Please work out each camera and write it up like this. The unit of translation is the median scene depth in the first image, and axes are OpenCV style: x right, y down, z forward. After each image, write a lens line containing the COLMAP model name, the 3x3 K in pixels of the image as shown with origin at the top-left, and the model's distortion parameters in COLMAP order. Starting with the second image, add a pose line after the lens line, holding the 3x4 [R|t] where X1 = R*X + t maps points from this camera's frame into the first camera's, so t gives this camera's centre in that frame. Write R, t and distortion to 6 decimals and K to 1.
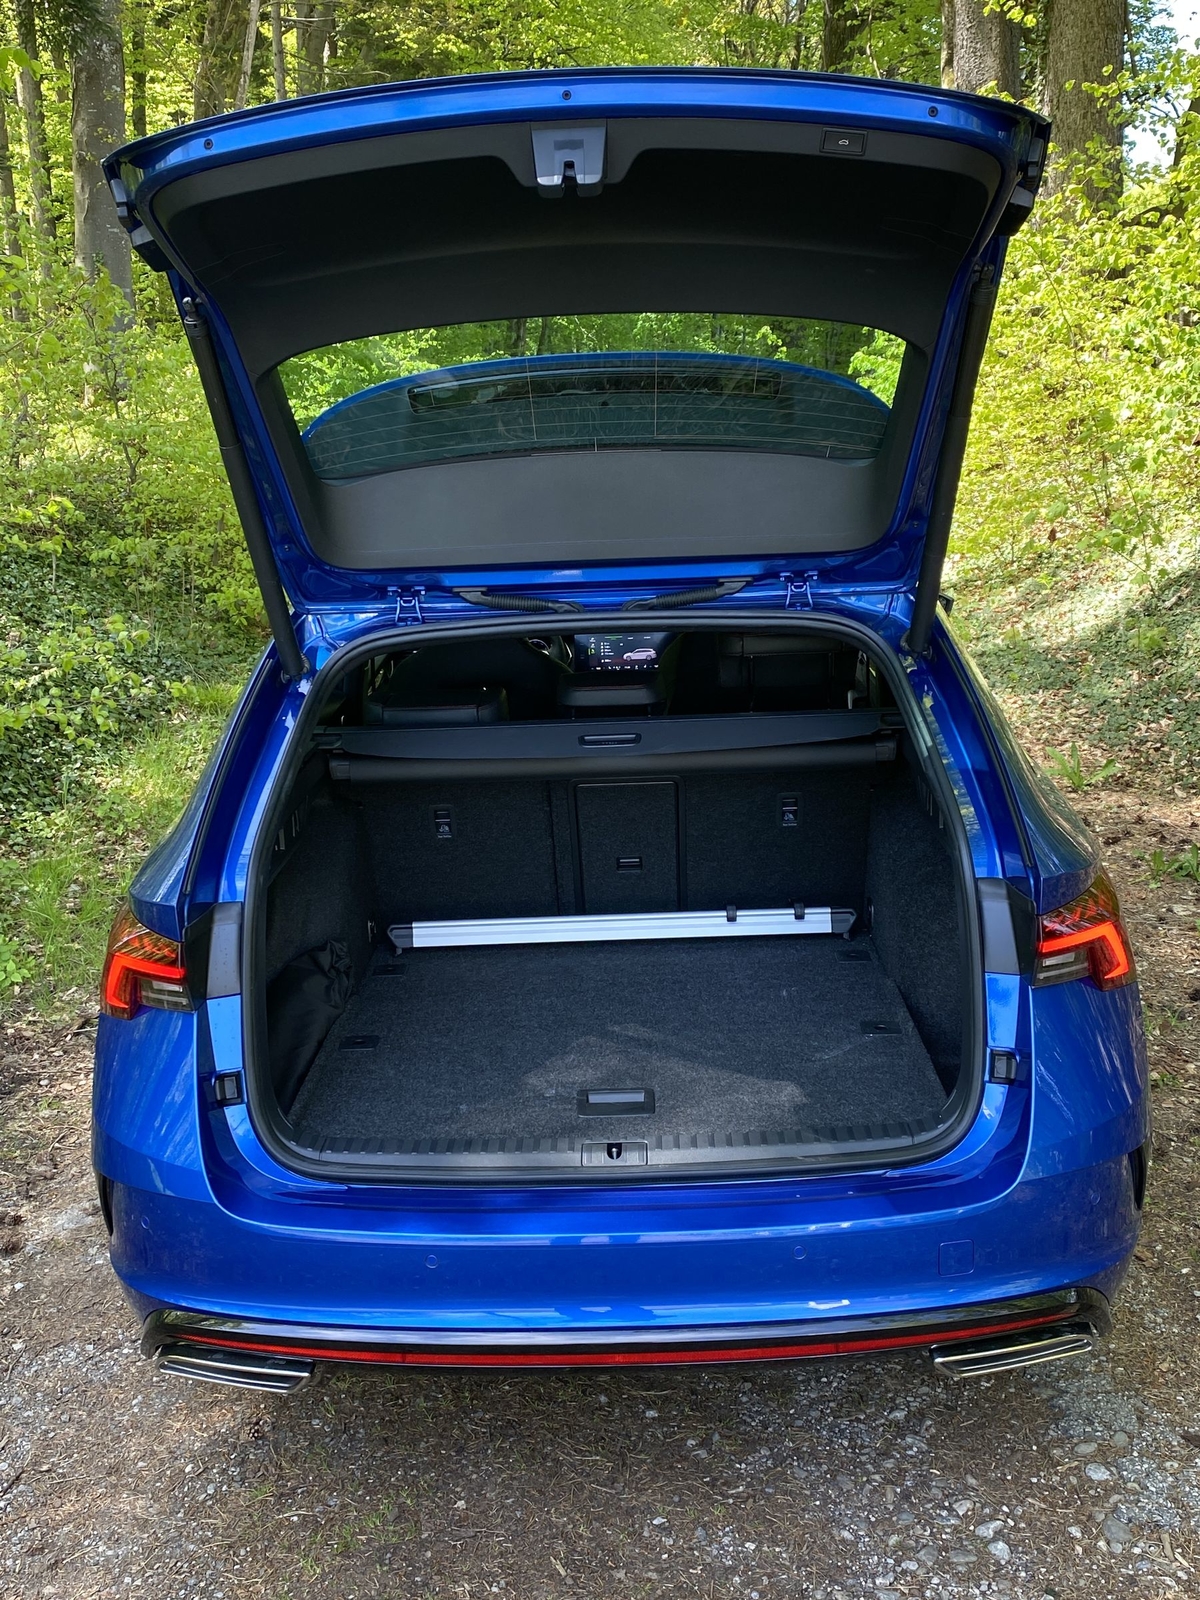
lens RADIAL K [[1677.4, 0, 609.2], [0, 1677.4, 797.0], [0, 0, 1]] dist [0.001323, 0.000000]
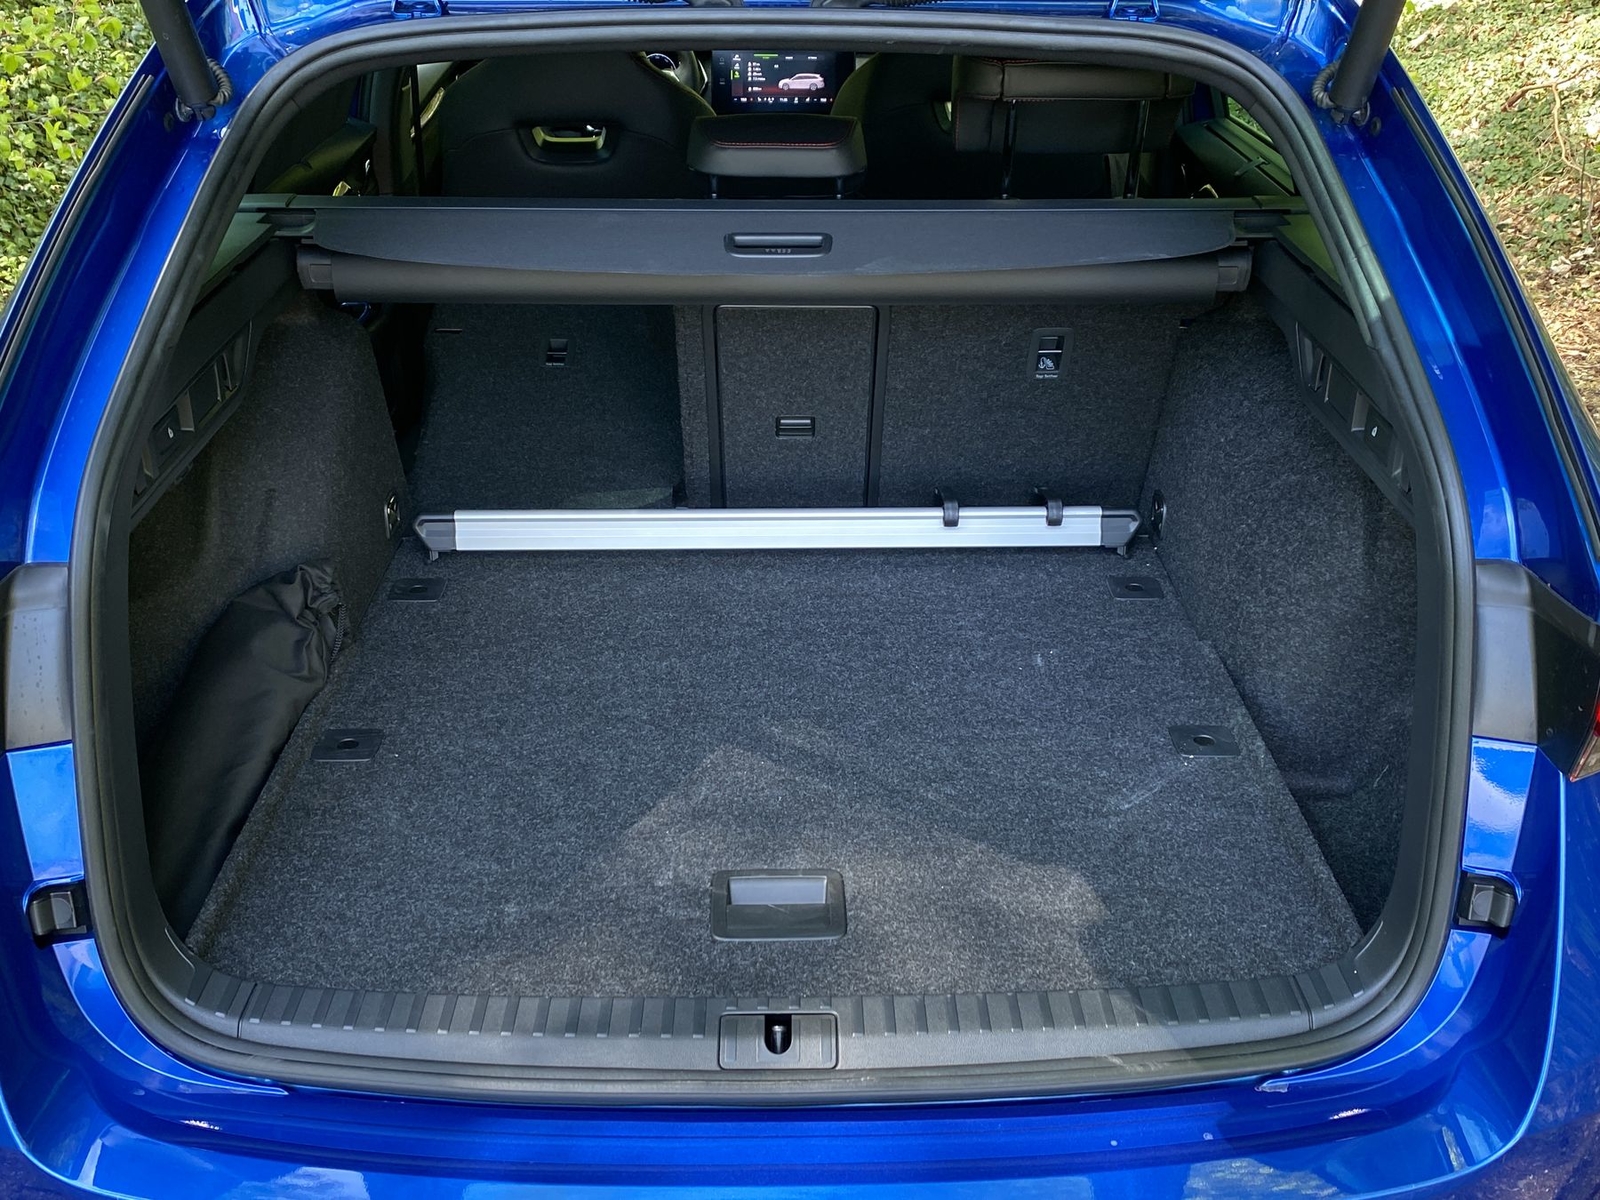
lens RADIAL K [[1677.4, 0, 812.9], [0, 1677.4, 610.3], [0, 0, 1]] dist [0.001323, 0.000000]
pose [[0.998284, 0.026728, 0.052110, -0.015223], [-0.037624, 0.974569, 0.220905, -0.040273], [-0.044881, -0.222487, 0.973902, 0.420572]]
